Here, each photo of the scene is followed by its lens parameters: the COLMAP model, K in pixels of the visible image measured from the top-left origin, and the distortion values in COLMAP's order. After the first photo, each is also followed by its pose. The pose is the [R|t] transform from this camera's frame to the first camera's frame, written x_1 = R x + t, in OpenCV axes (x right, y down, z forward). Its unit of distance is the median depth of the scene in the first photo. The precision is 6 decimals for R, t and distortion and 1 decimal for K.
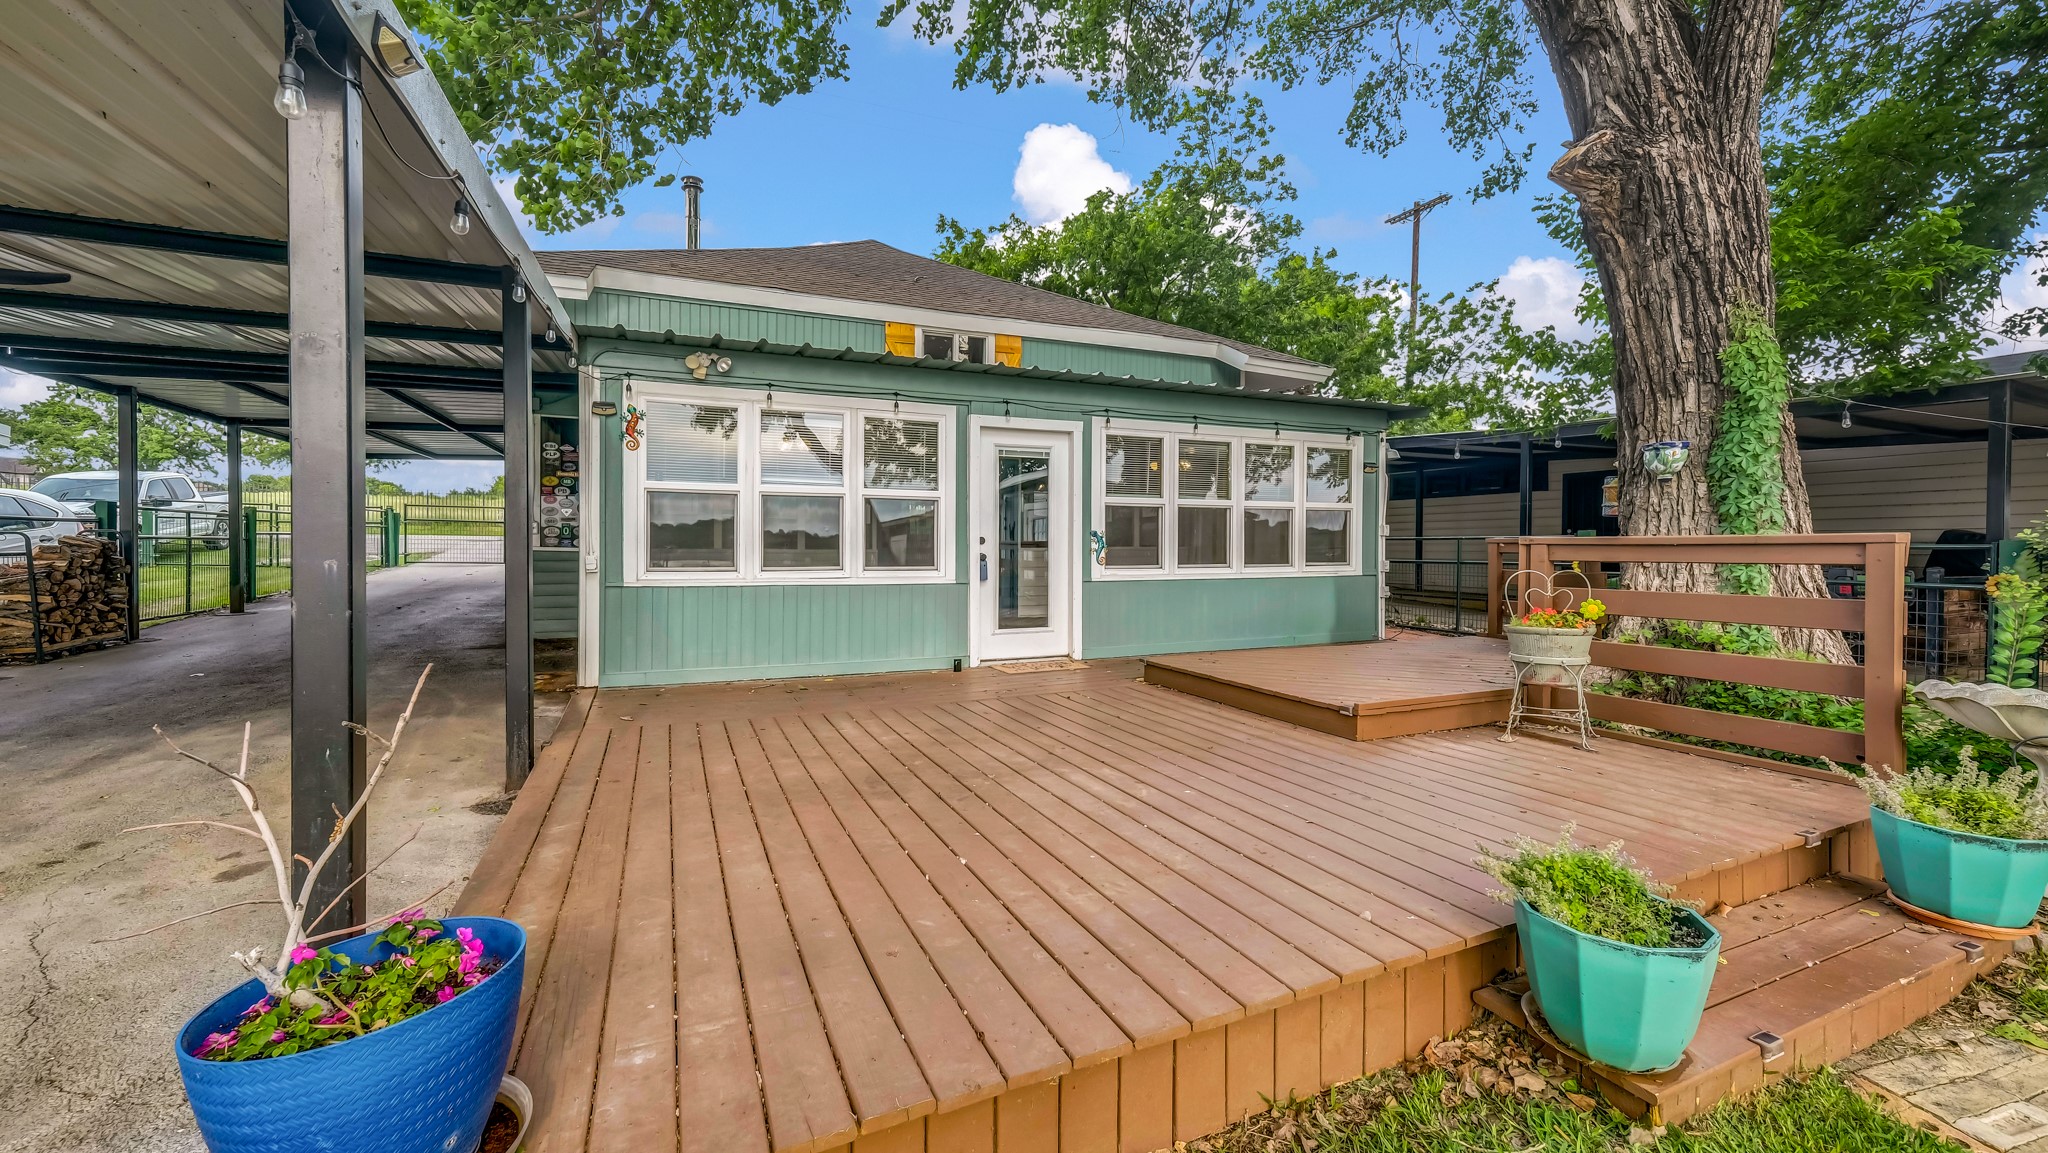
lens RADIAL K [[790.1, 0, 1018.8], [0, 790.1, 551.0], [0, 0, 1]] dist [0.000108, 0.000026]
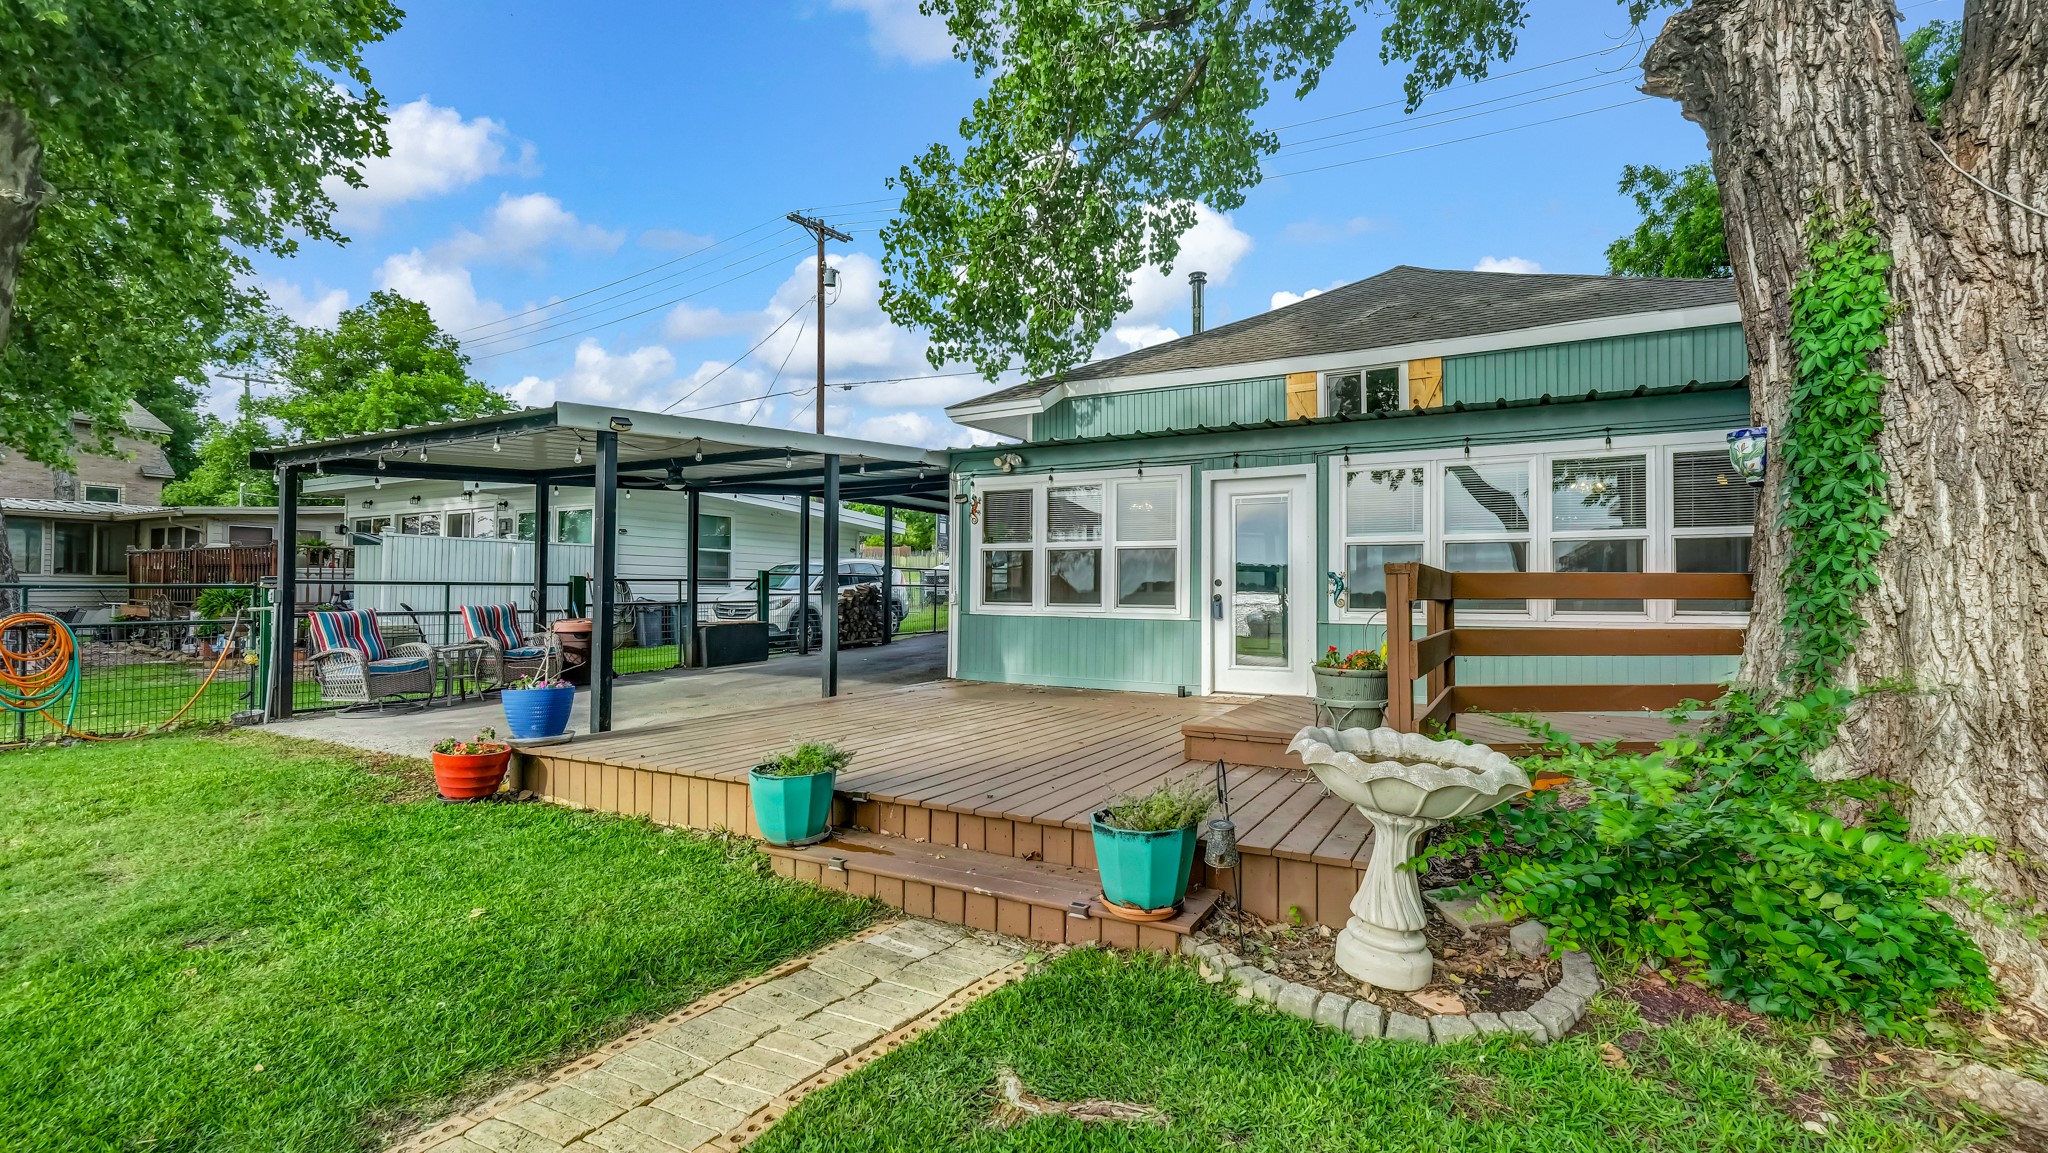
lens RADIAL K [[904.4, 0, 1024.0], [0, 904.4, 576.5], [0, 0, 1]] dist [-0.000298, -0.000056]
pose [[0.608642, -0.013566, -0.793329, 0.789893], [-0.012936, 0.999551, -0.027017, 0.015810], [0.793339, 0.026707, 0.608194, 0.016032]]
